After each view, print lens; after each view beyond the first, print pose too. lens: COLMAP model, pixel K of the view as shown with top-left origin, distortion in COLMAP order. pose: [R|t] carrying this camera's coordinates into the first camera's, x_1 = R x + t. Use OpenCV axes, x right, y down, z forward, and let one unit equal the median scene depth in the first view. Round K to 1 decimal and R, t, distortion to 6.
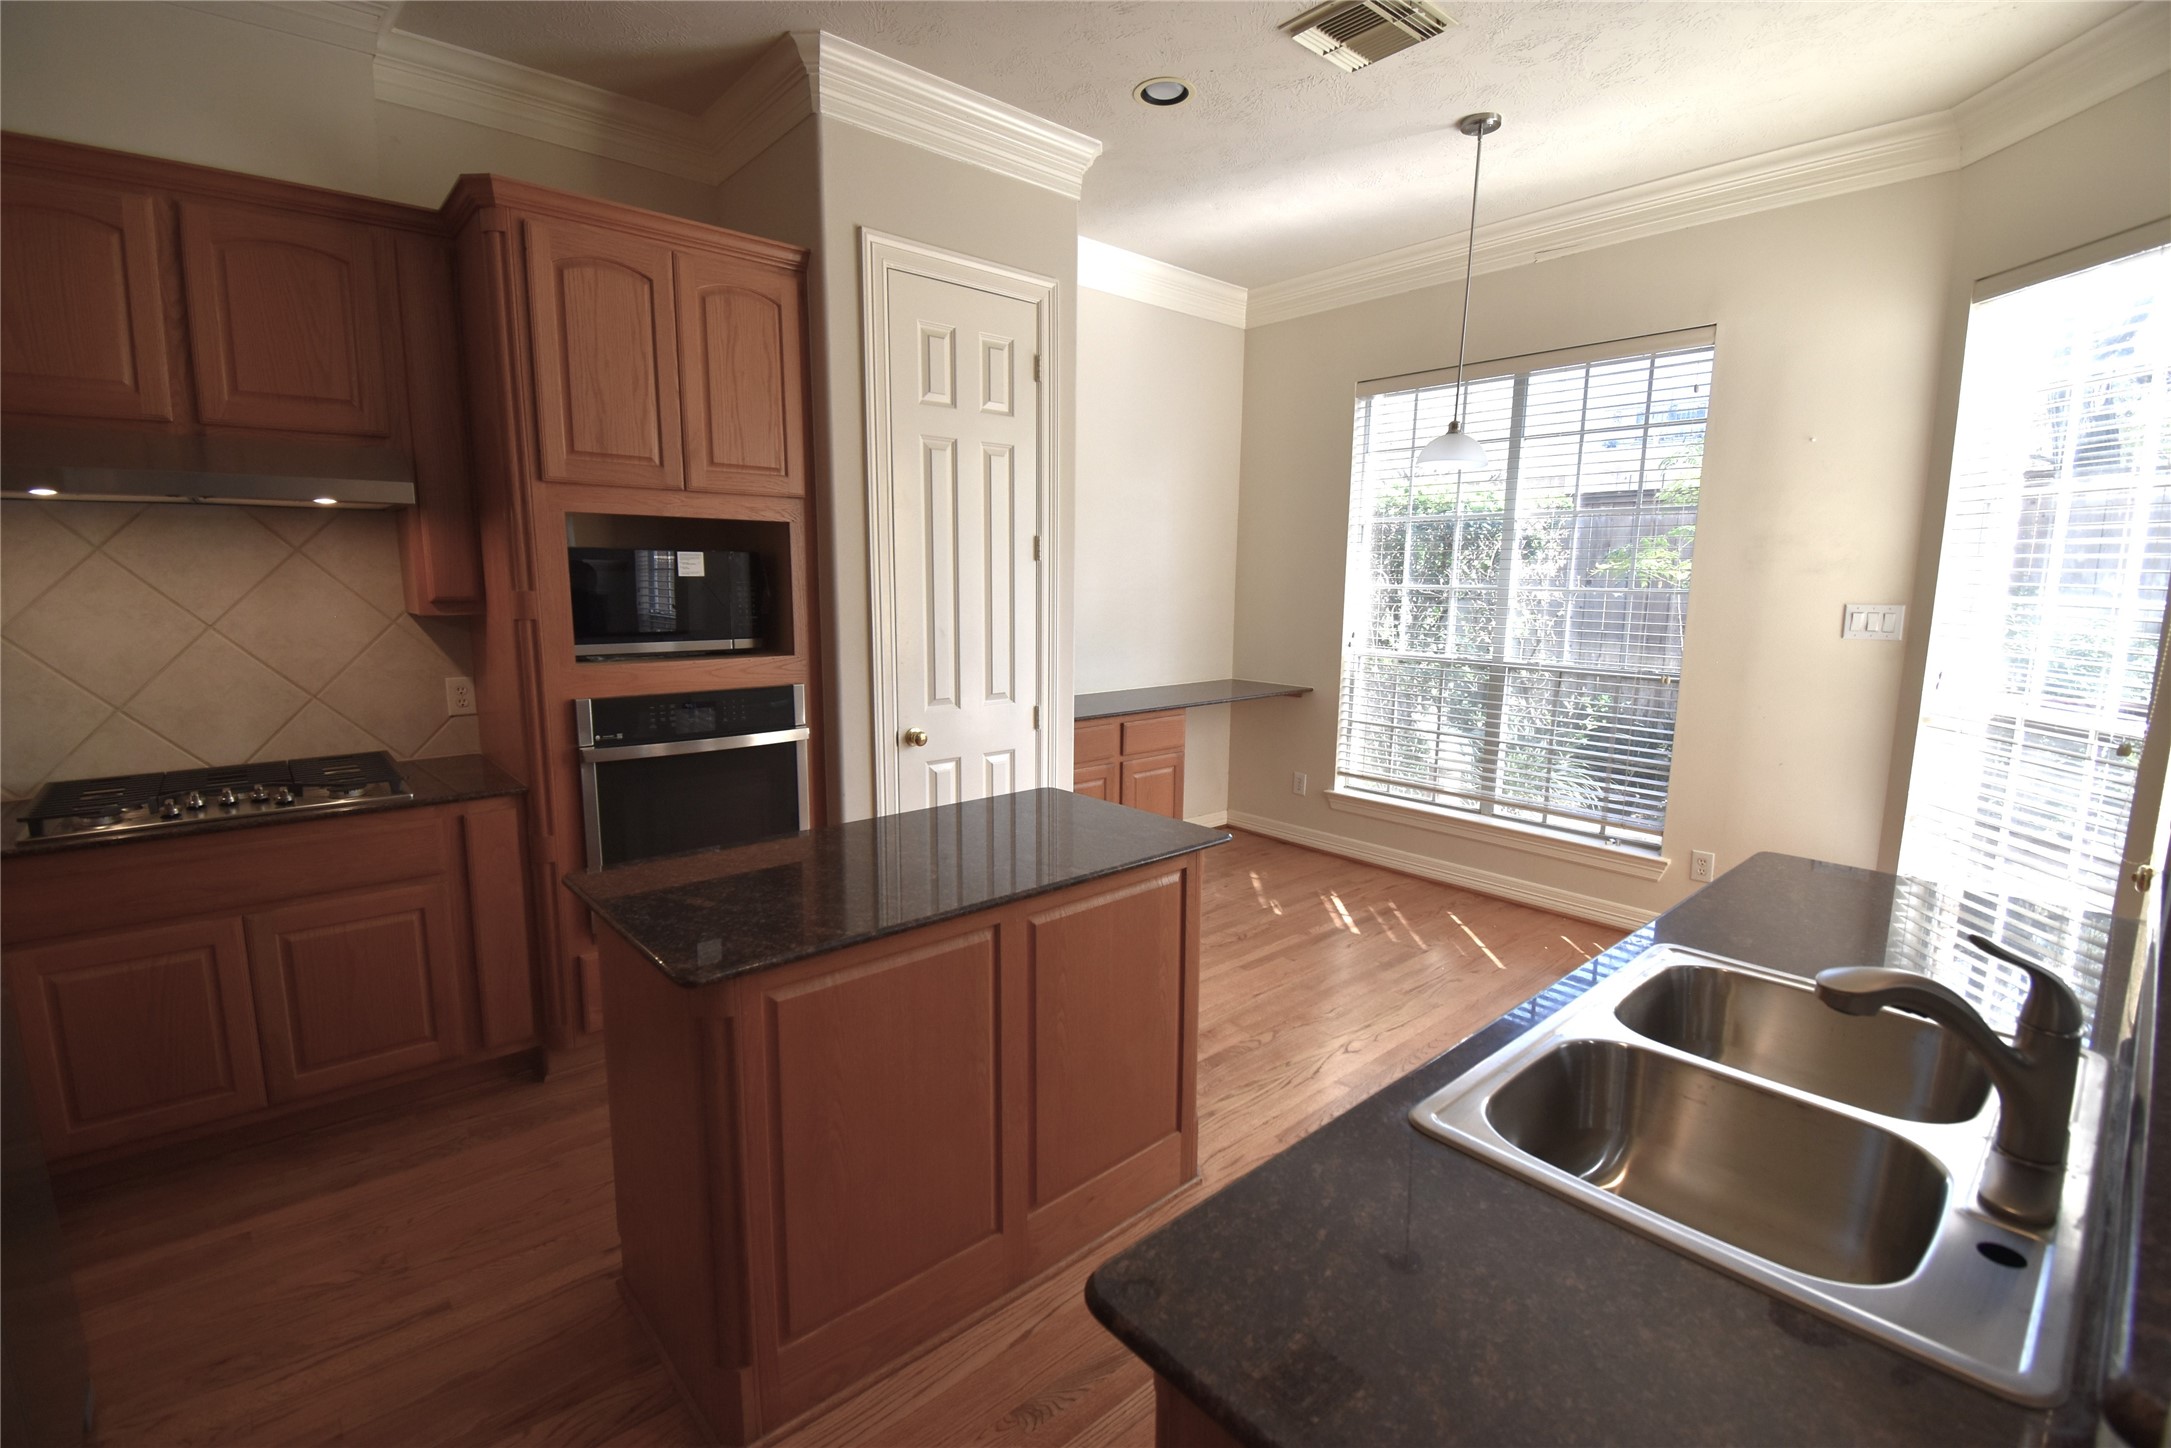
lens RADIAL K [[966.4, 0, 1082.7], [0, 966.4, 722.3], [0, 0, 1]] dist [0.025658, -0.029653]
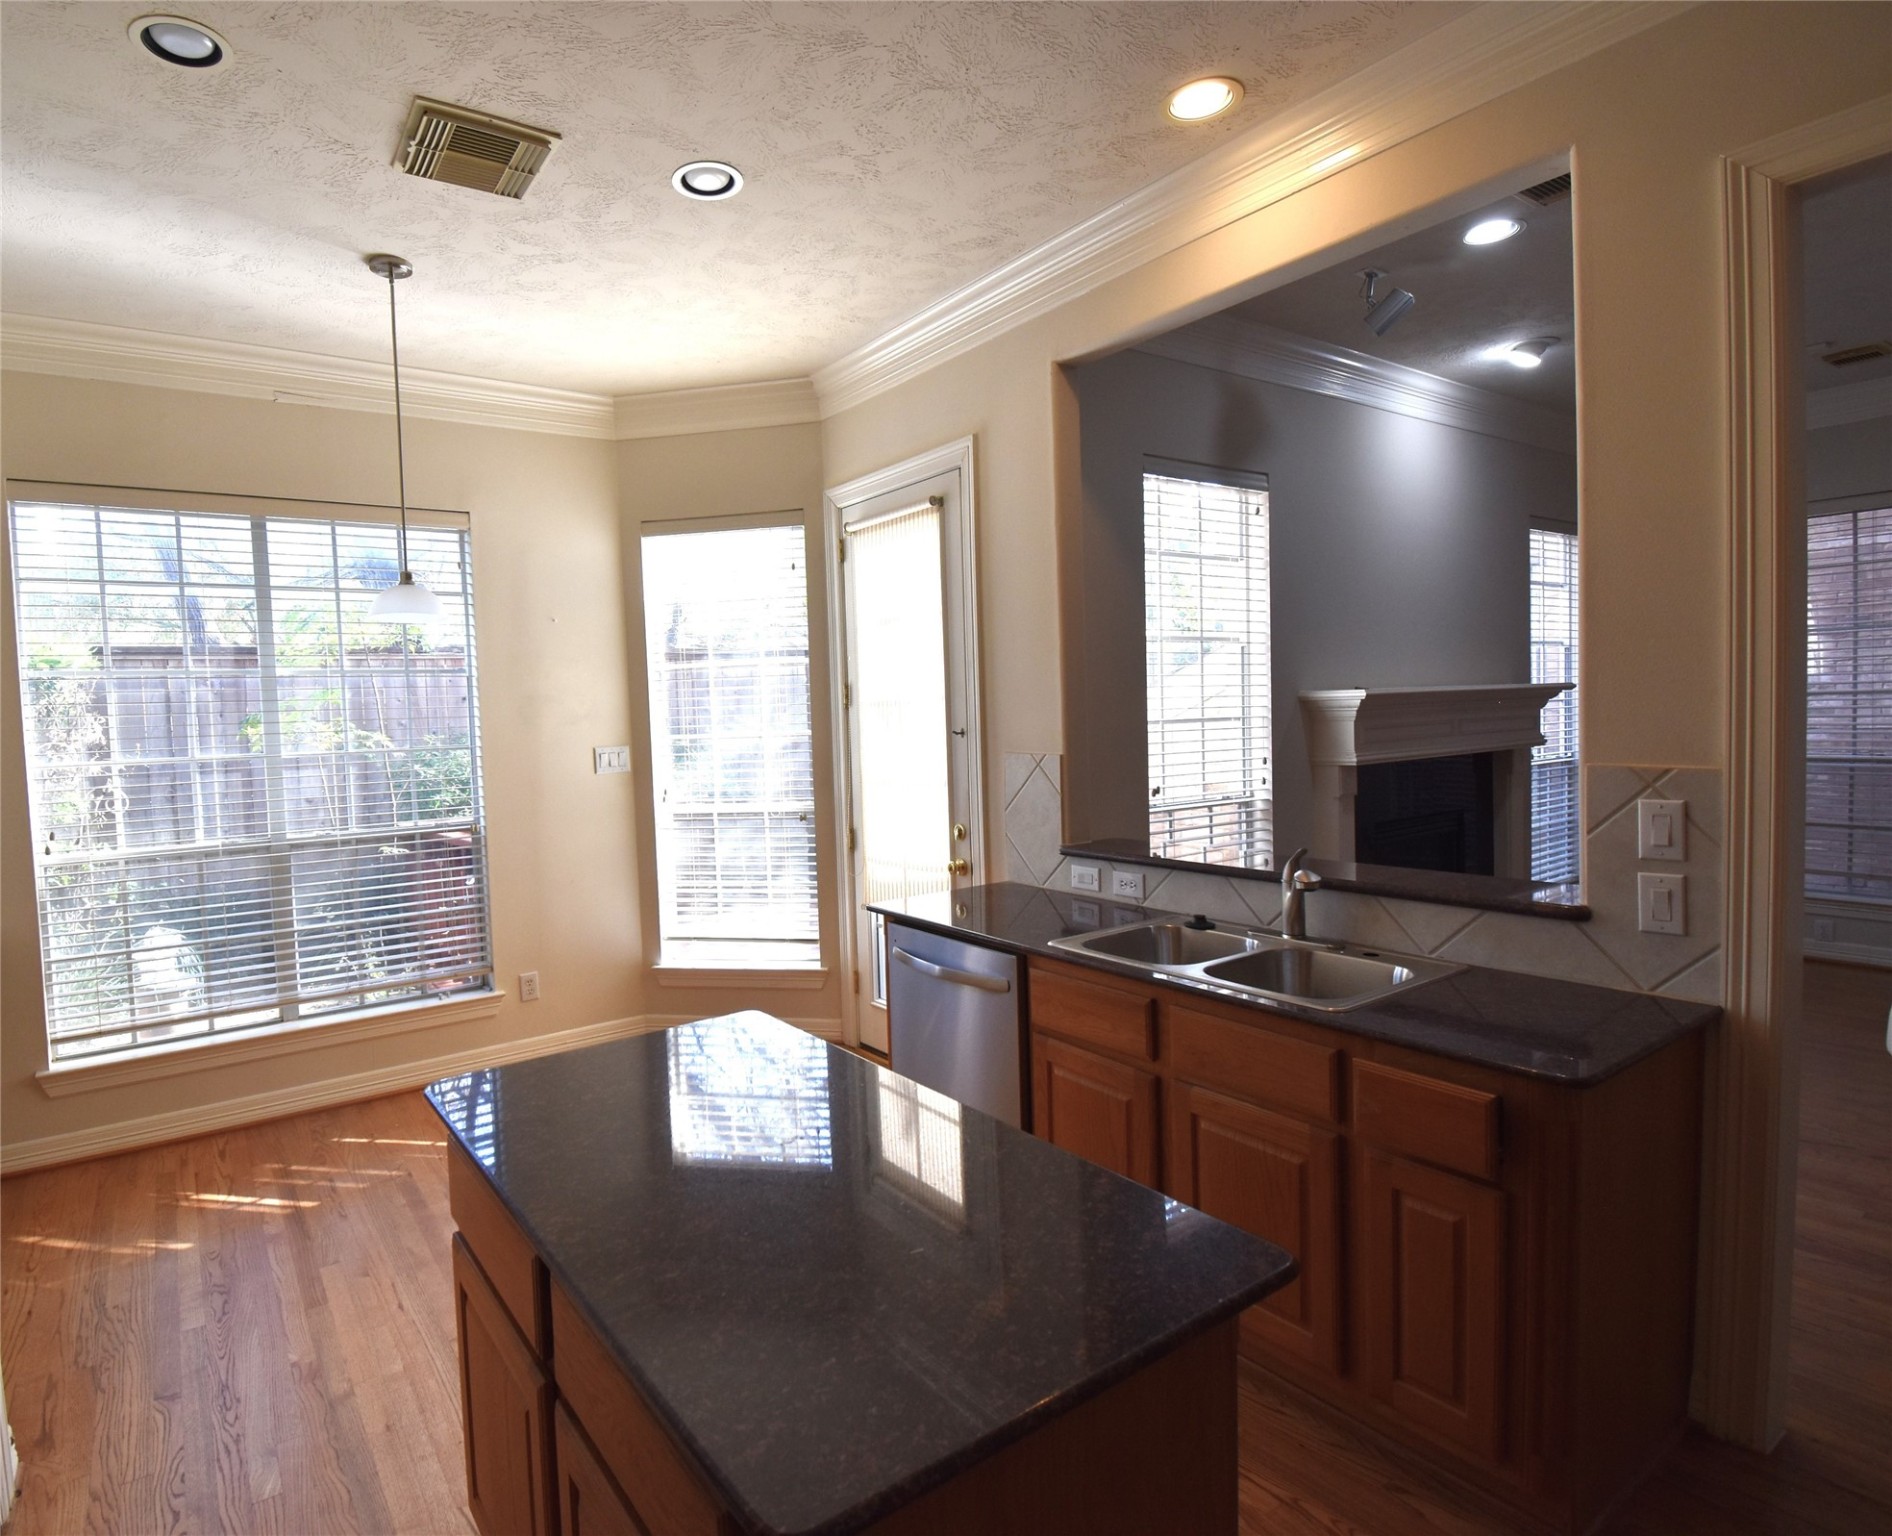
lens RADIAL K [[916.8, 0, 945.8], [0, 916.8, 751.2], [0, 0, 1]] dist [-0.001809, -0.000349]
pose [[0.150293, -0.056309, 0.987037, -0.296904], [0.189166, 0.981569, 0.027193, -0.052674], [-0.970375, 0.182627, 0.158175, 0.300321]]
